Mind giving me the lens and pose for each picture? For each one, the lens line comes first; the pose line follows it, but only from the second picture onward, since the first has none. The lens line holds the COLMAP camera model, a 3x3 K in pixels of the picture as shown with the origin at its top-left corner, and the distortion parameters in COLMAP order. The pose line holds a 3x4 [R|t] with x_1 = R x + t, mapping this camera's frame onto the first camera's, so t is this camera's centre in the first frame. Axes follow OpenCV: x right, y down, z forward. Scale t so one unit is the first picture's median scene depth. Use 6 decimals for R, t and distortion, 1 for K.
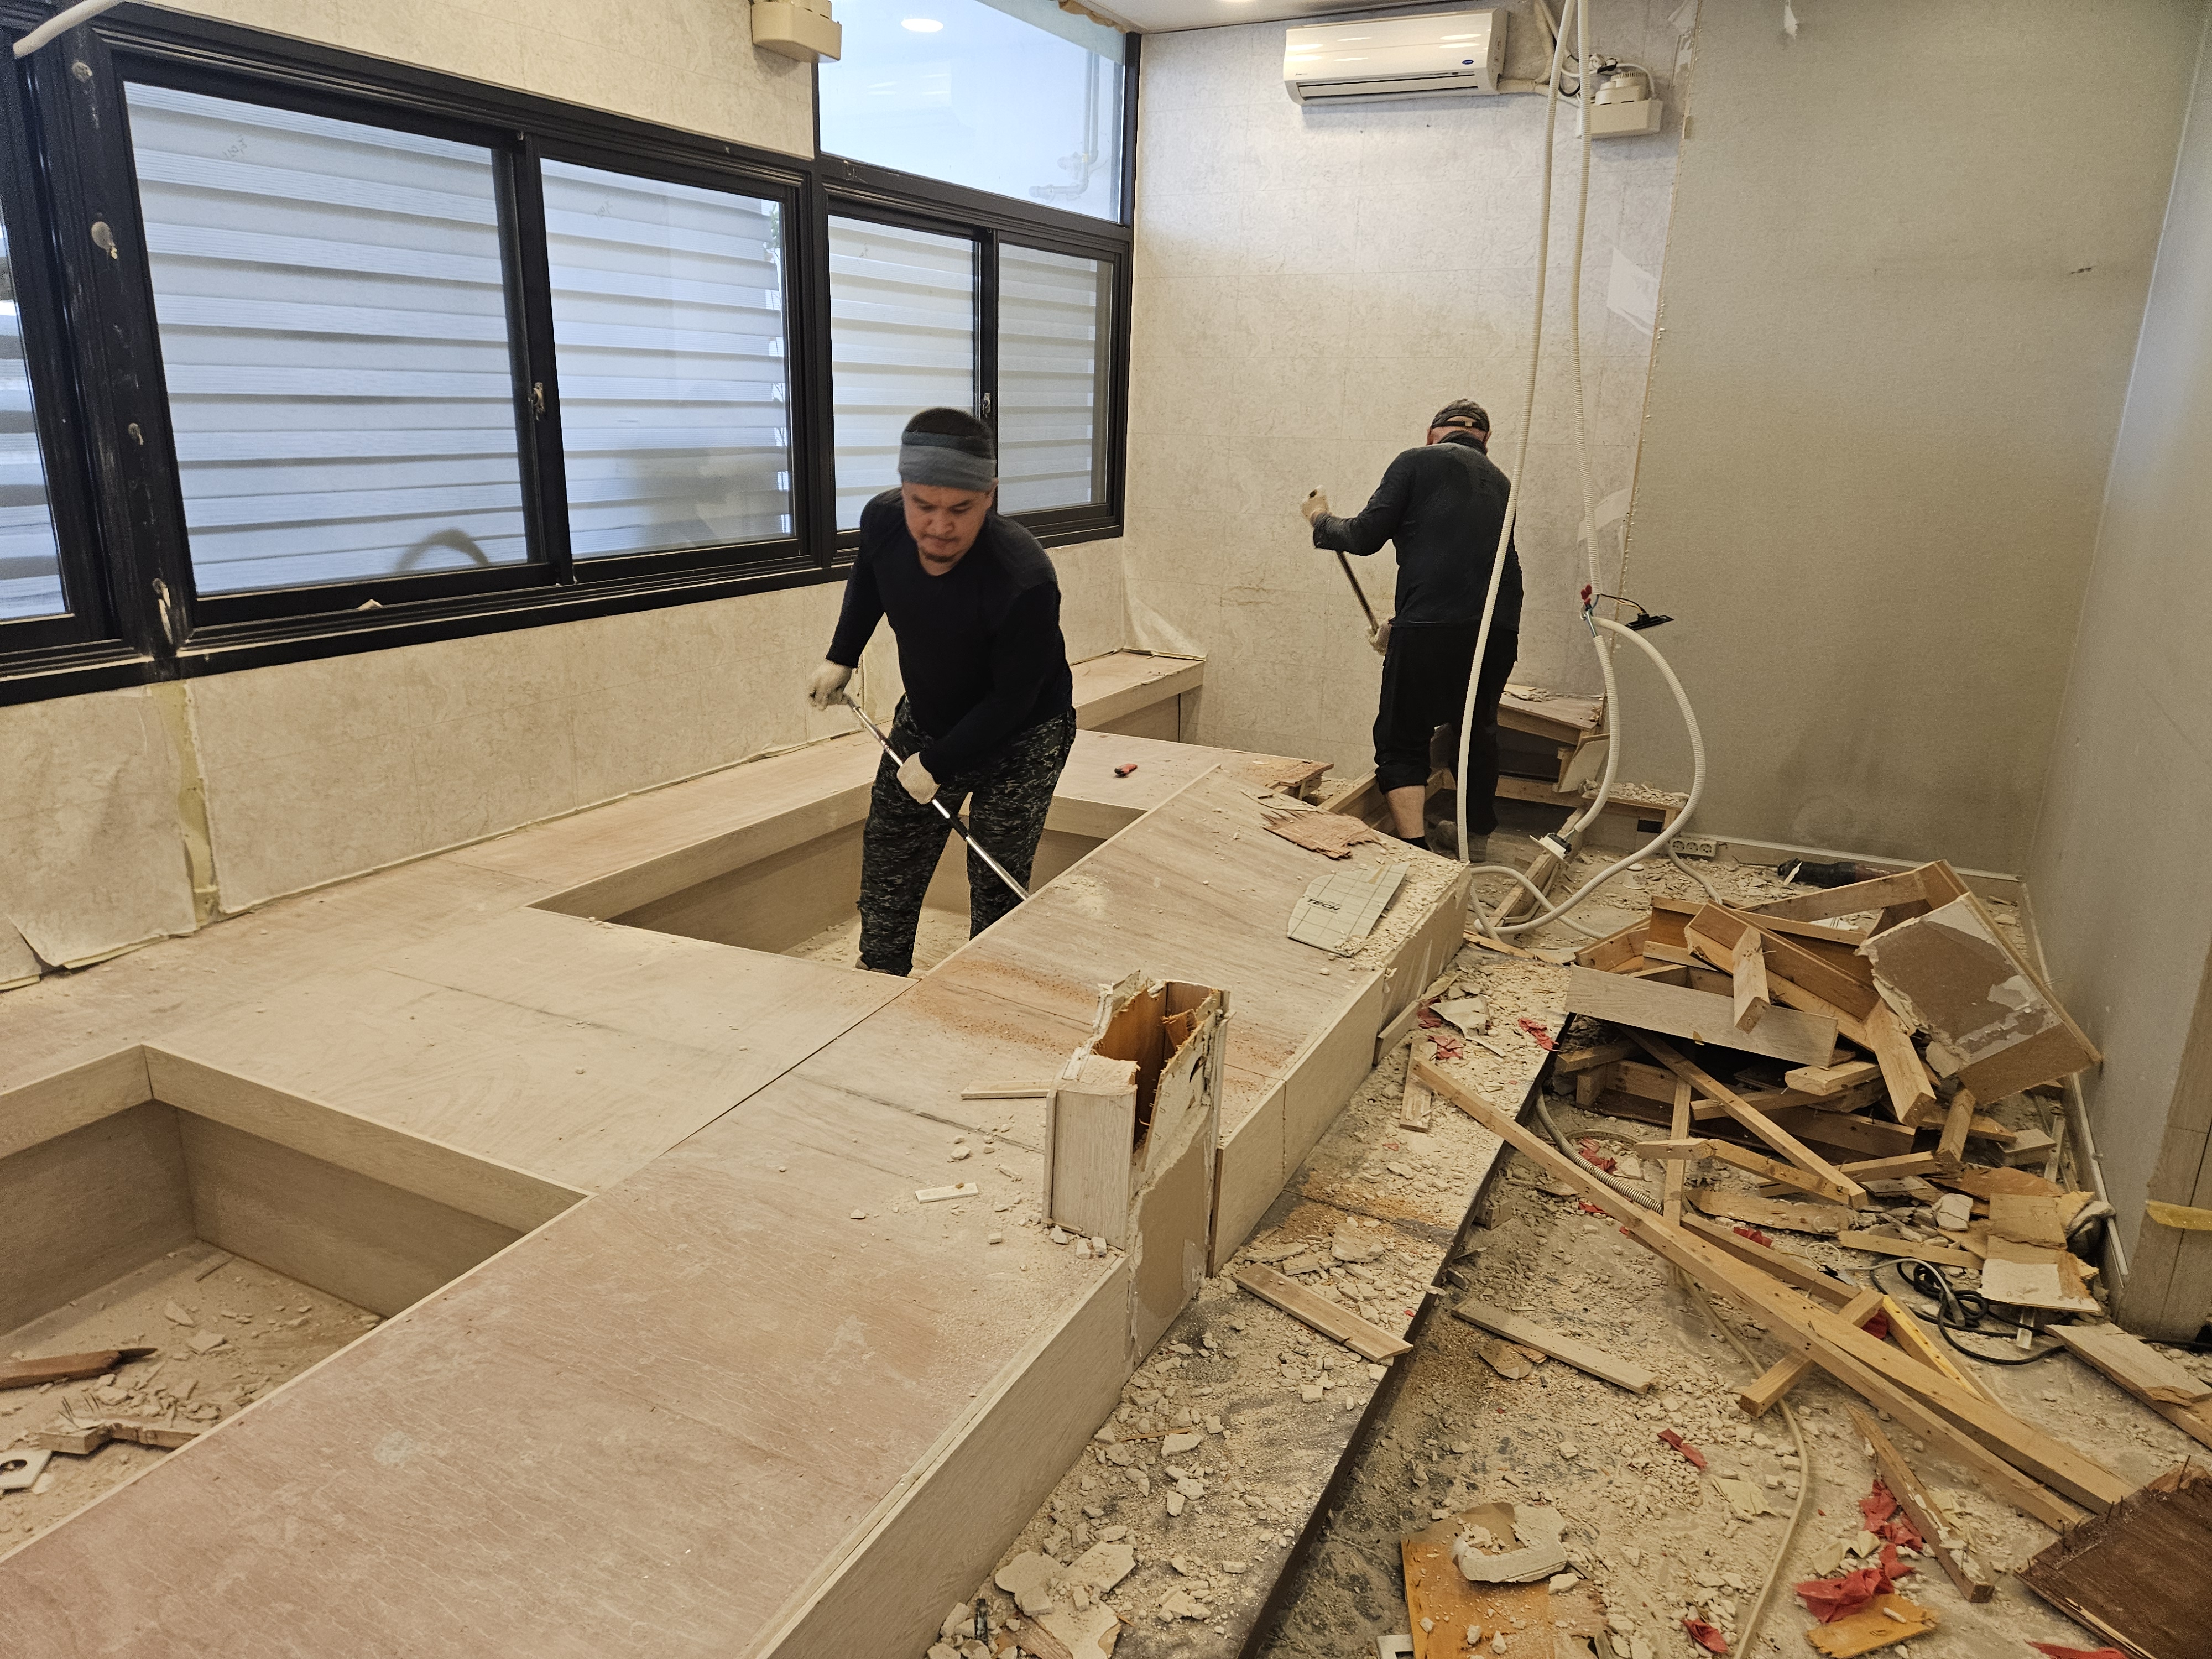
lens RADIAL K [[1475.2, 0, 1067.8], [0, 1475.2, 830.6], [0, 0, 1]] dist [0.094633, -0.070775]
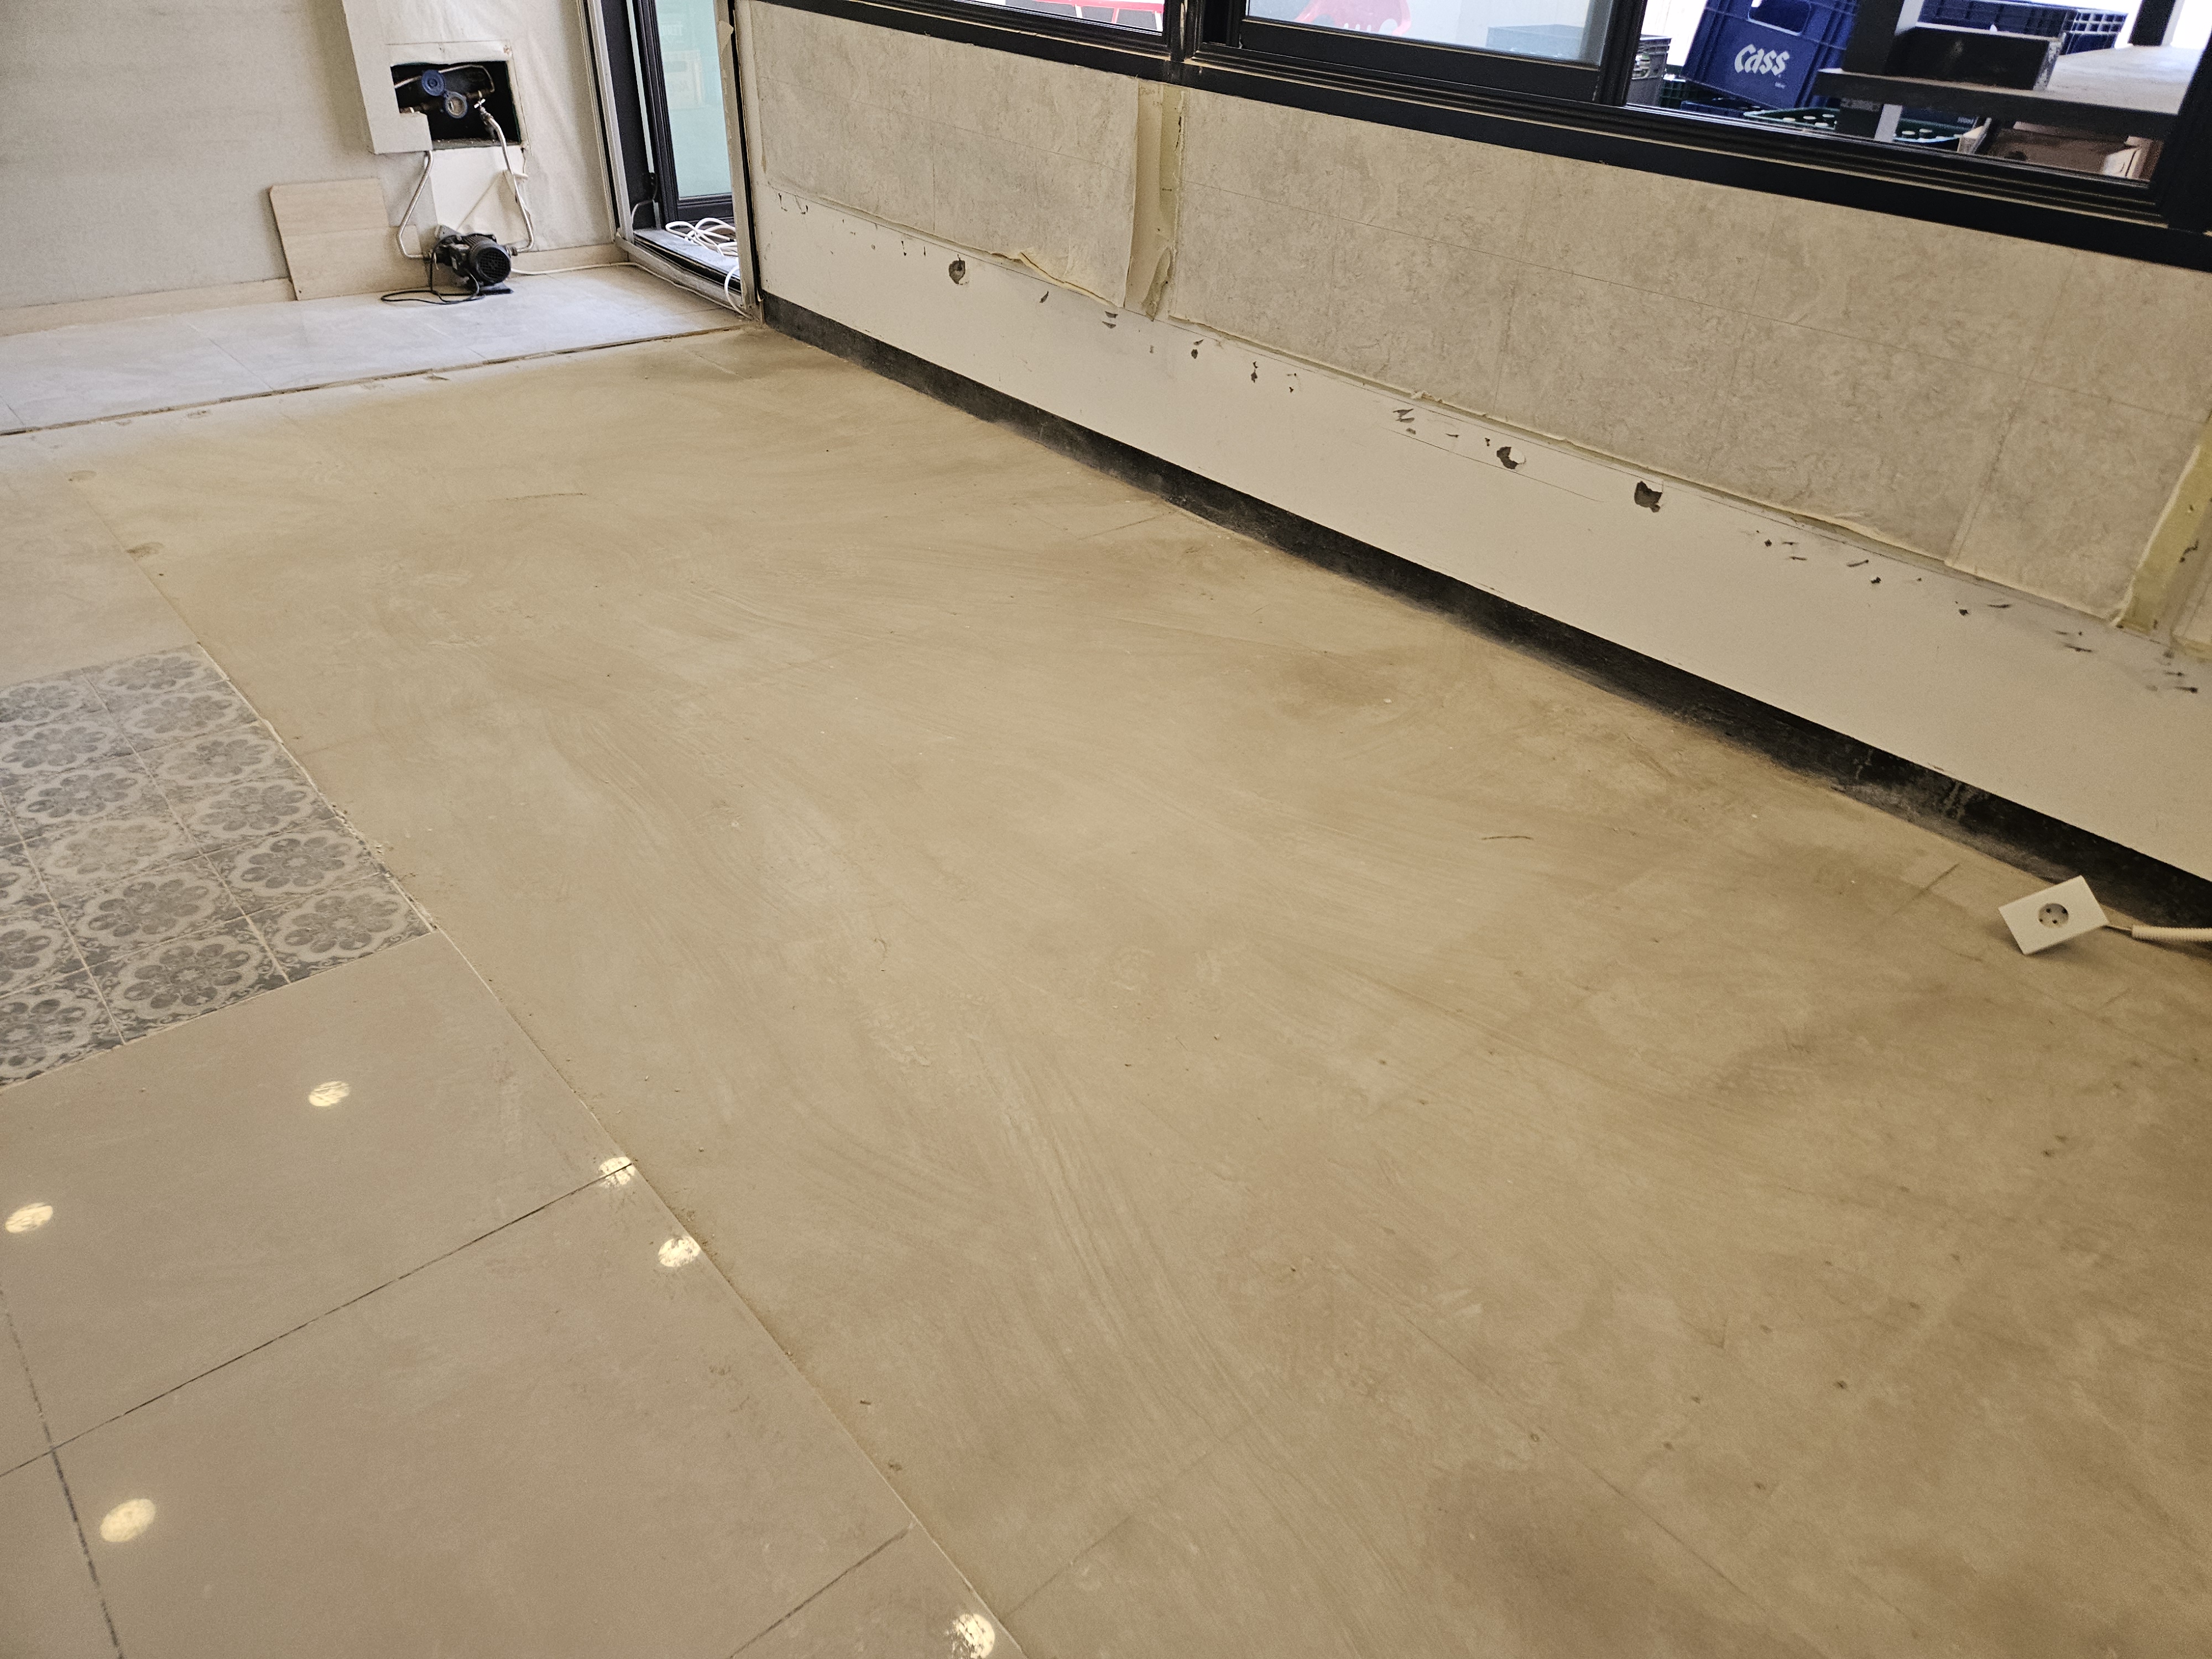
lens RADIAL K [[1539.2, 0, 1086.3], [0, 1539.2, 851.4], [0, 0, 1]] dist [0.053542, -0.014784]
pose [[-0.376862, 0.491063, -0.785387, 0.467280], [-0.286210, 0.744676, 0.602944, -0.258605], [0.880942, 0.452012, -0.140093, 0.983318]]
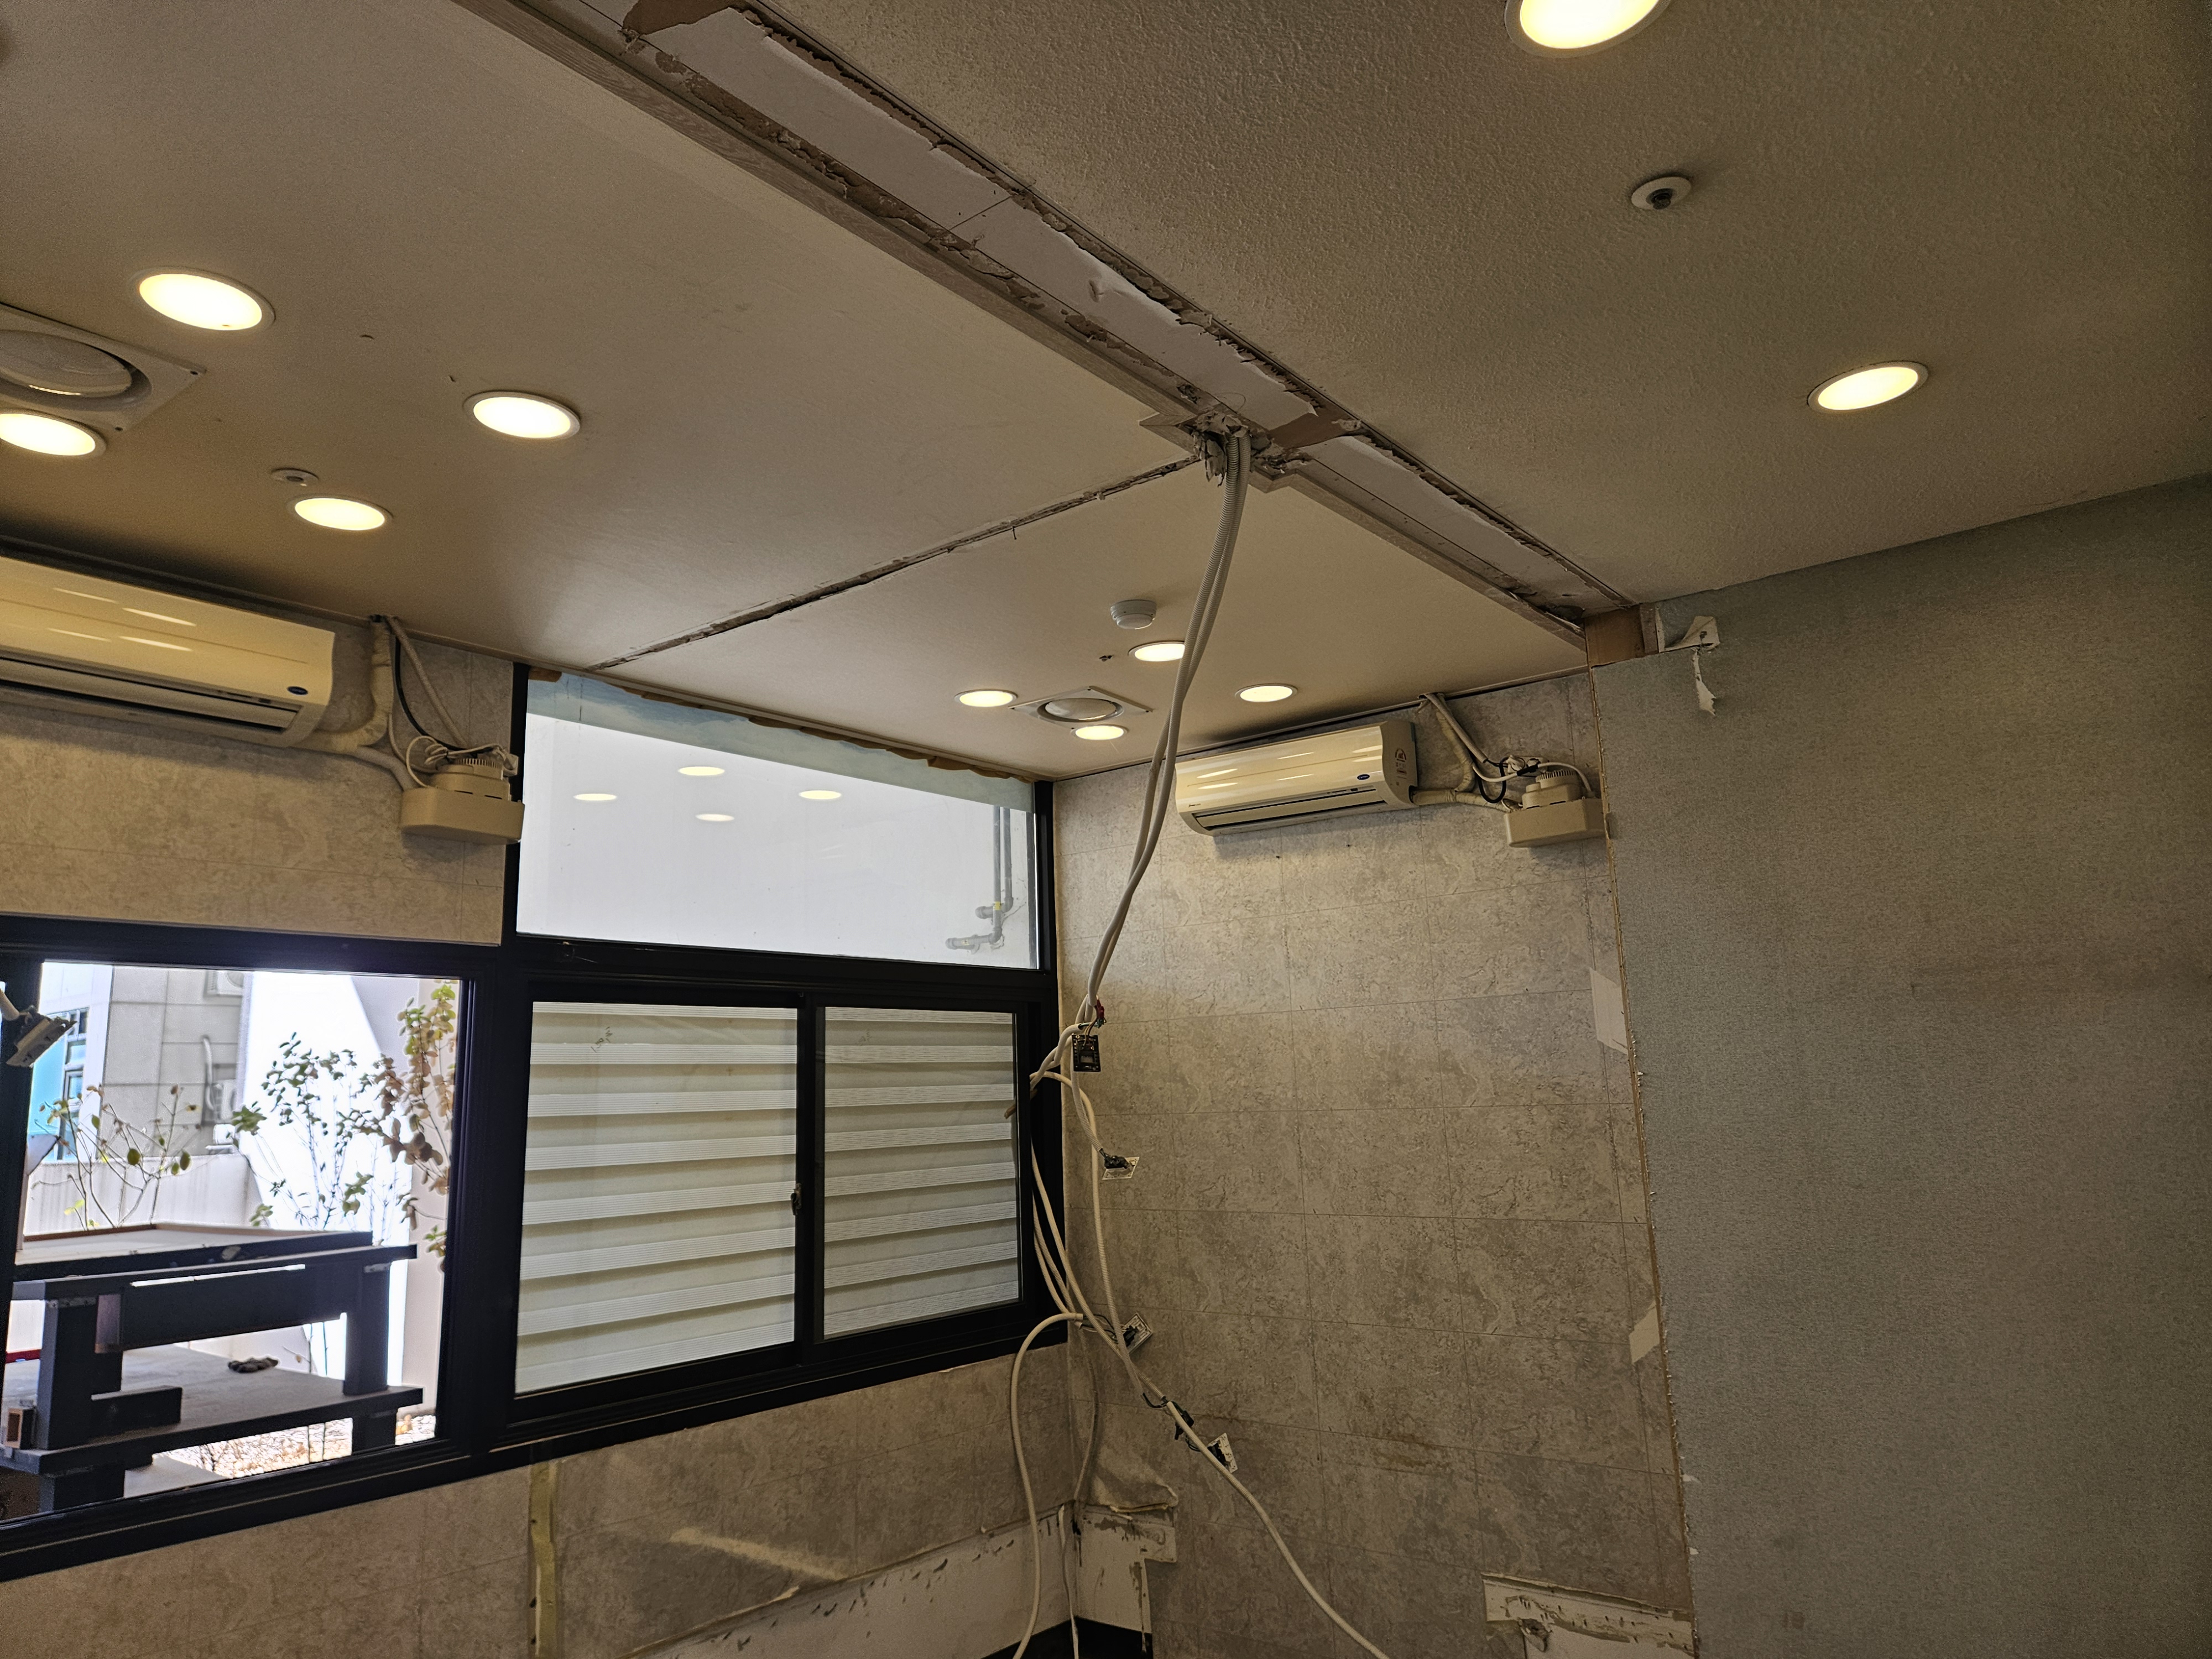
lens RADIAL K [[1475.2, 0, 1112.6], [0, 1475.2, 827.7], [0, 0, 1]] dist [0.094633, -0.070775]
pose [[0.981099, -0.086488, -0.173101, 0.332784], [-0.001782, 0.890482, -0.455015, -0.130417], [0.193496, 0.446724, 0.873497, 0.321545]]
